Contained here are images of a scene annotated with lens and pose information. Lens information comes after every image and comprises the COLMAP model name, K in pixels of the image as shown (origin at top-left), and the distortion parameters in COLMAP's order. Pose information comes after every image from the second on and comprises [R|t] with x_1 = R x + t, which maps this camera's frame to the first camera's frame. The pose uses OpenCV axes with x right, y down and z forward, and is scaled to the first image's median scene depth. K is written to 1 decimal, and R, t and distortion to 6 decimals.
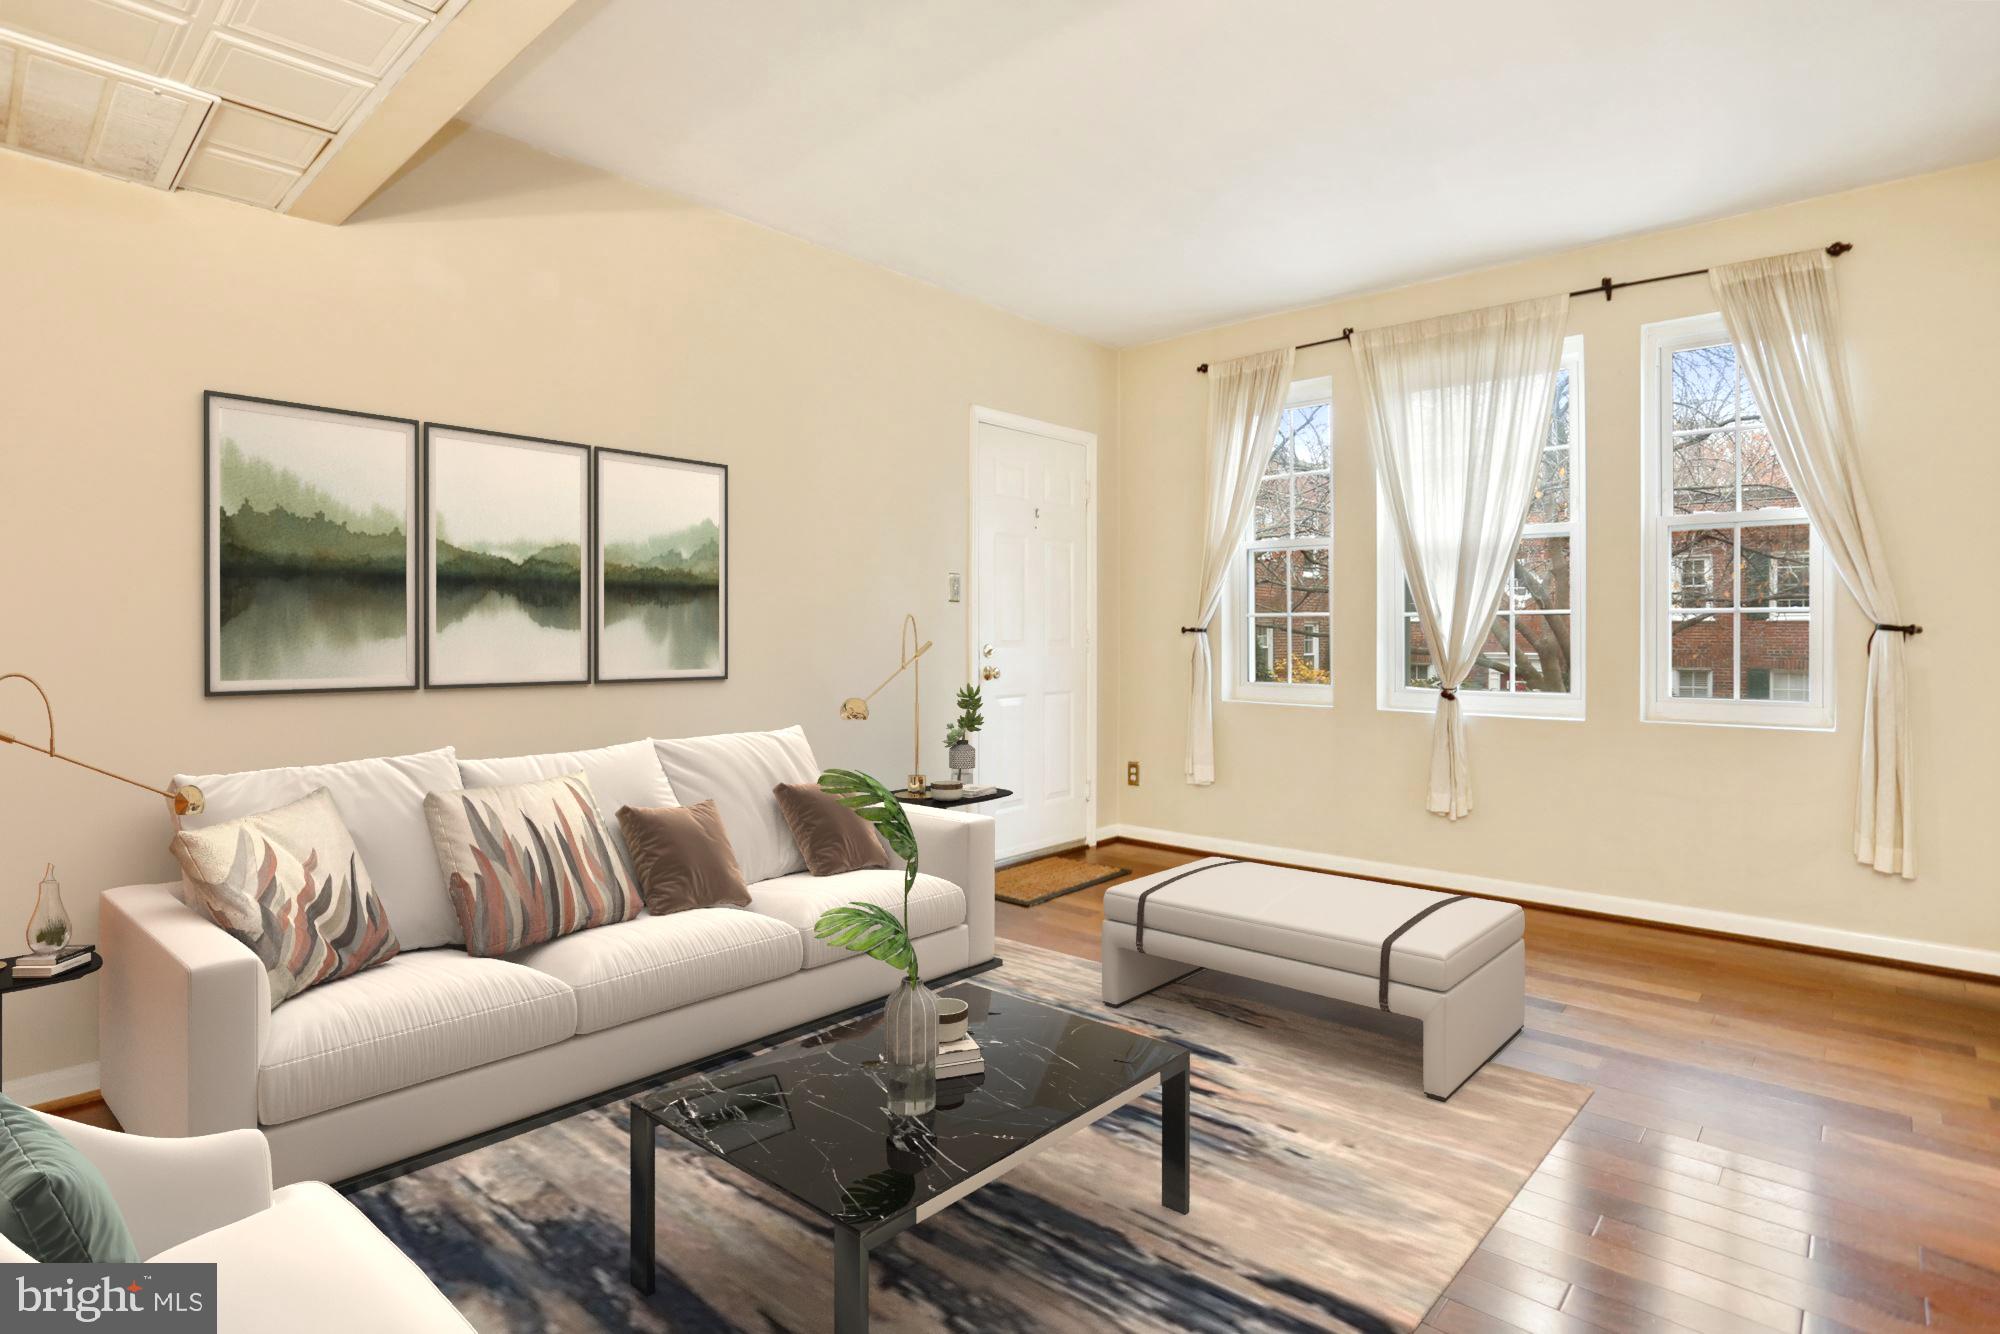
lens RADIAL K [[1001.8, 0, 973.7], [0, 1001.8, 626.3], [0, 0, 1]] dist [-0.074639, 0.026938]
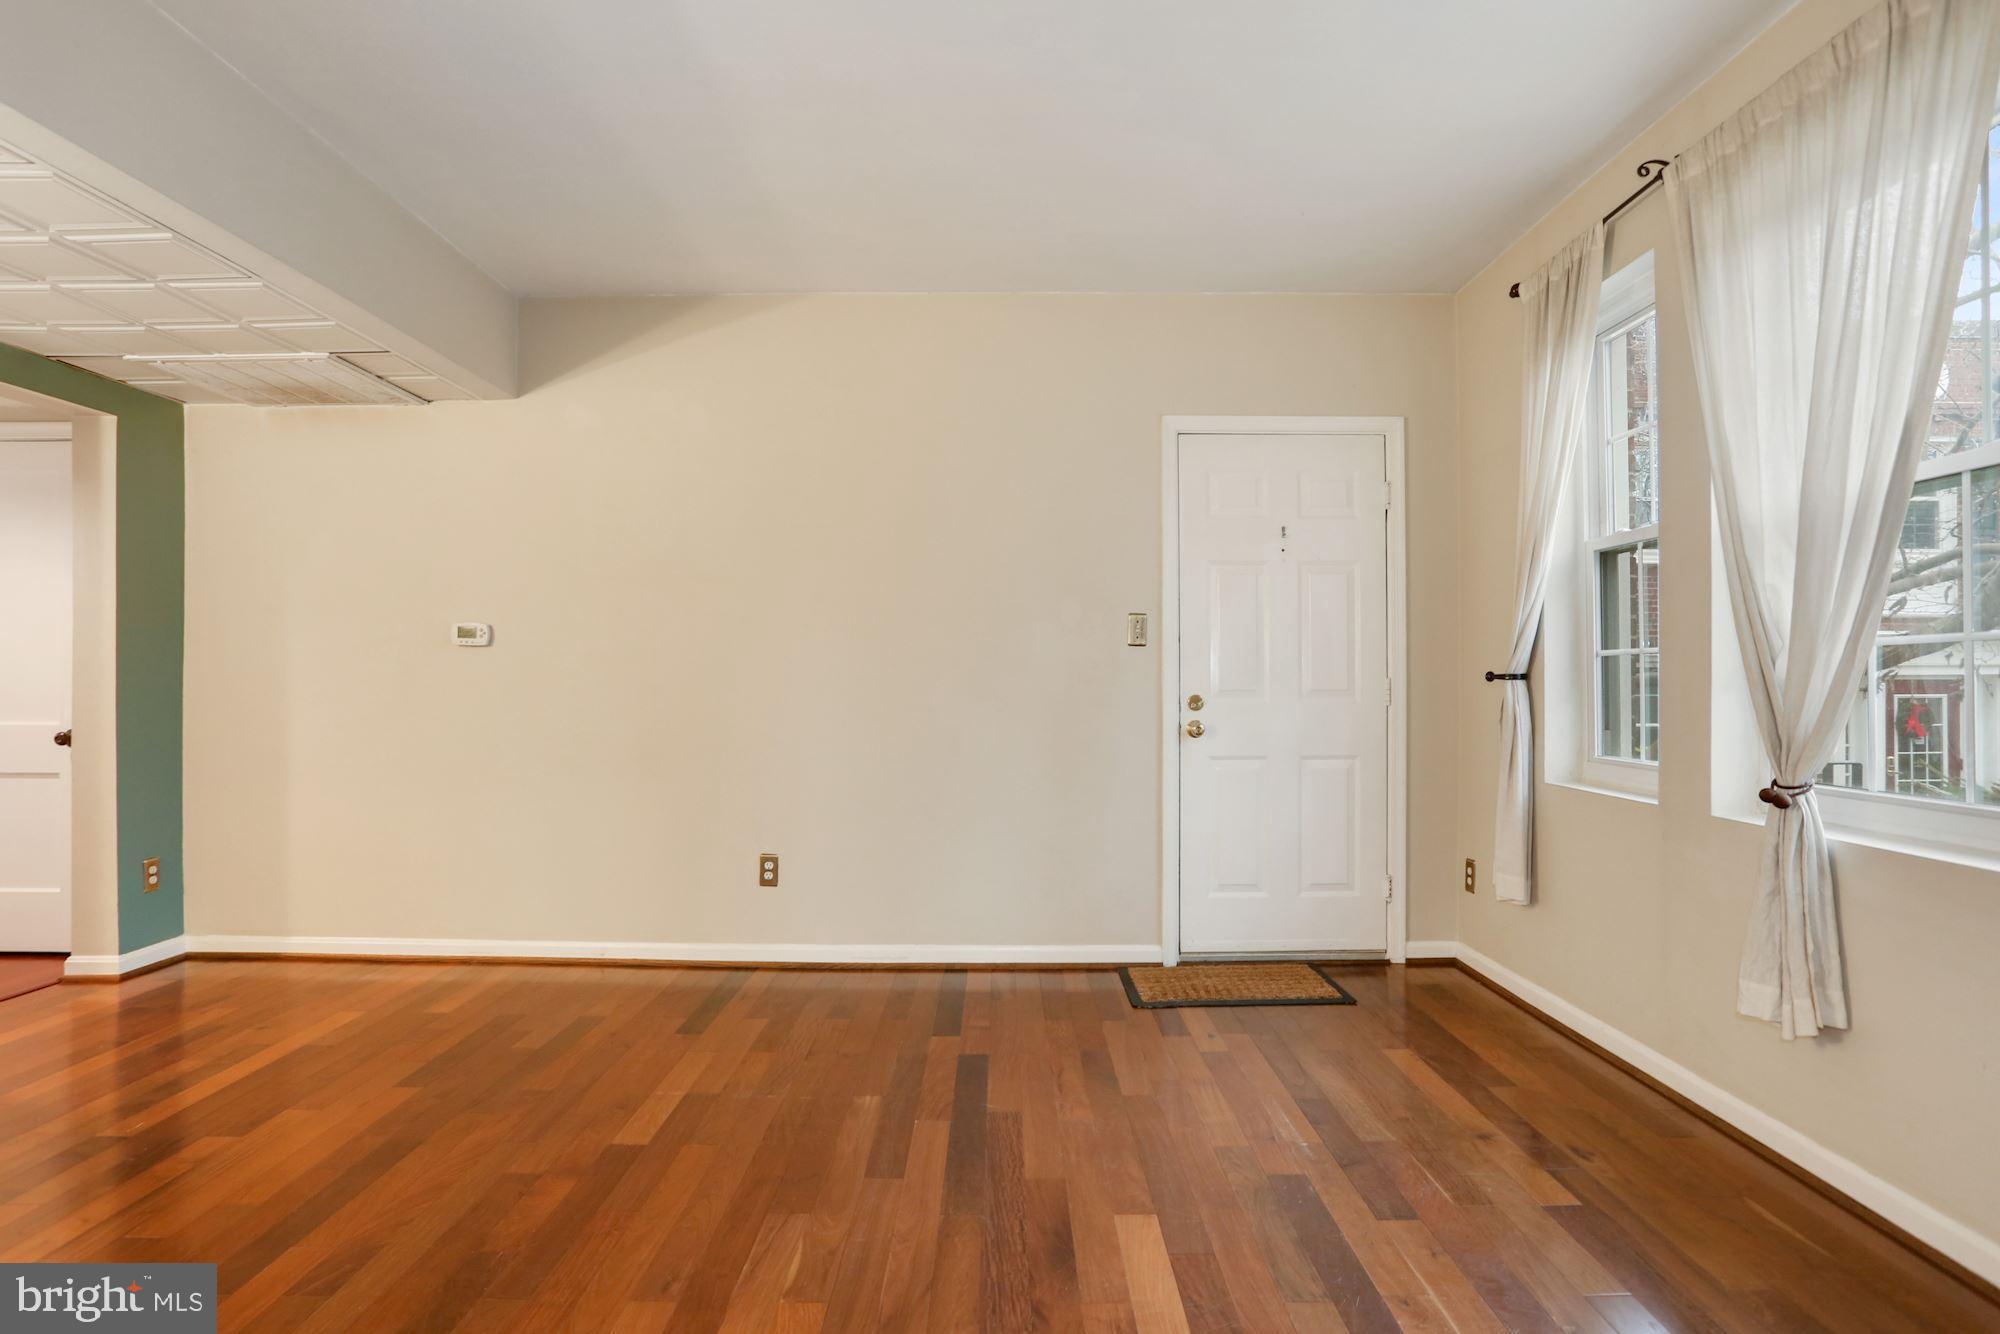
lens RADIAL K [[991.9, 0, 1009.3], [0, 991.9, 675.4], [0, 0, 1]] dist [-0.067169, 0.026489]
pose [[0.680164, -0.005662, -0.733038, 0.512989], [0.005665, 0.999981, -0.002467, 0.003162], [0.733038, -0.002475, 0.680183, 0.313857]]
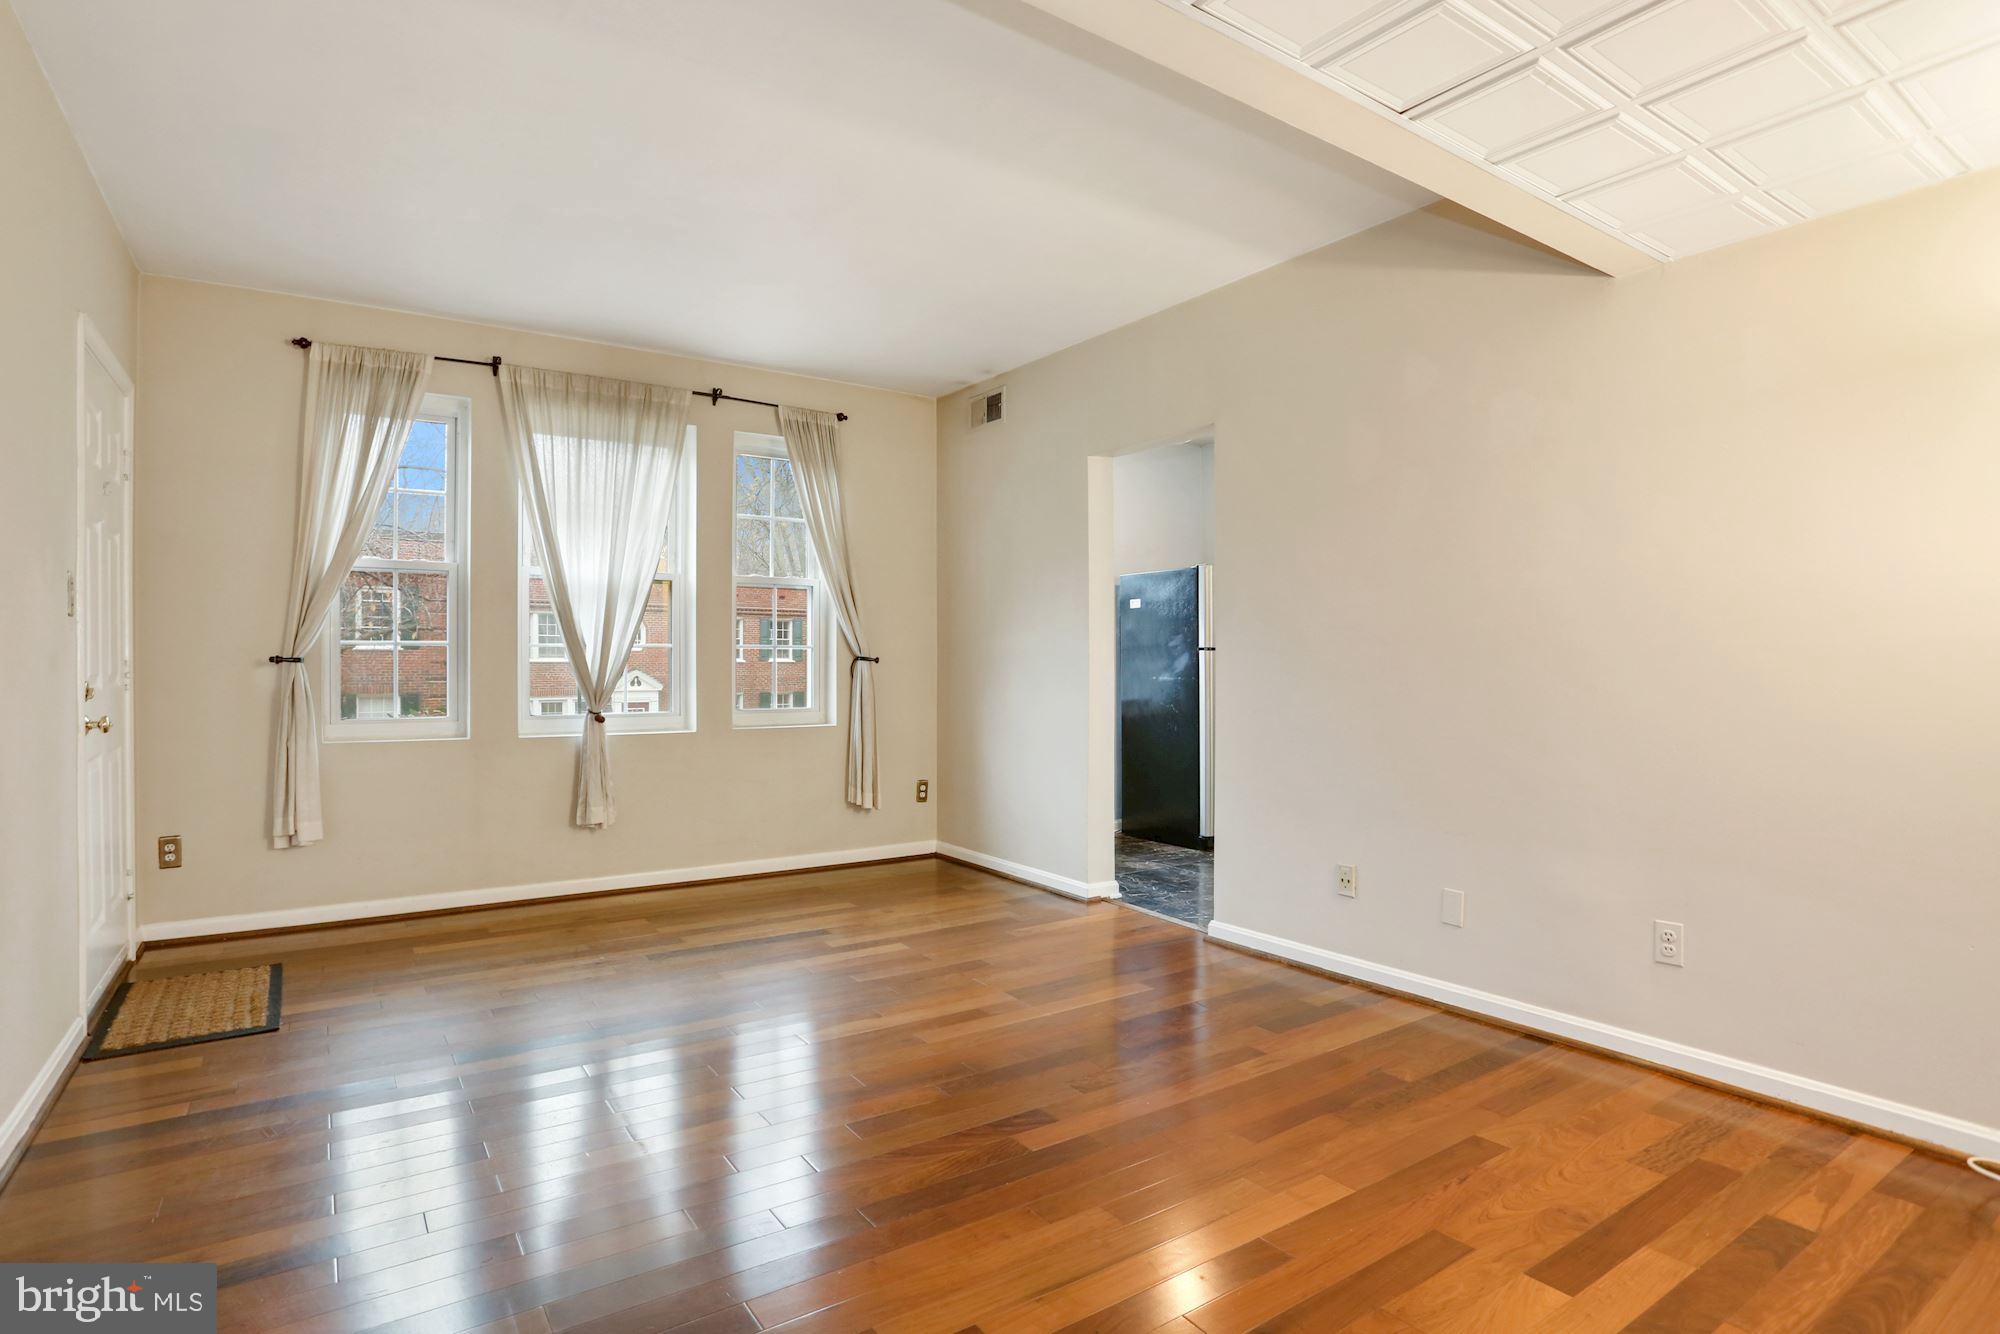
lens RADIAL K [[991.9, 0, 1009.3], [0, 991.9, 675.4], [0, 0, 1]] dist [-0.067169, 0.026489]
pose [[0.233283, -0.014423, 0.972302, -0.436882], [-0.006925, 0.999840, 0.016493, -0.000601], [-0.972384, -0.010581, 0.233145, 0.255479]]
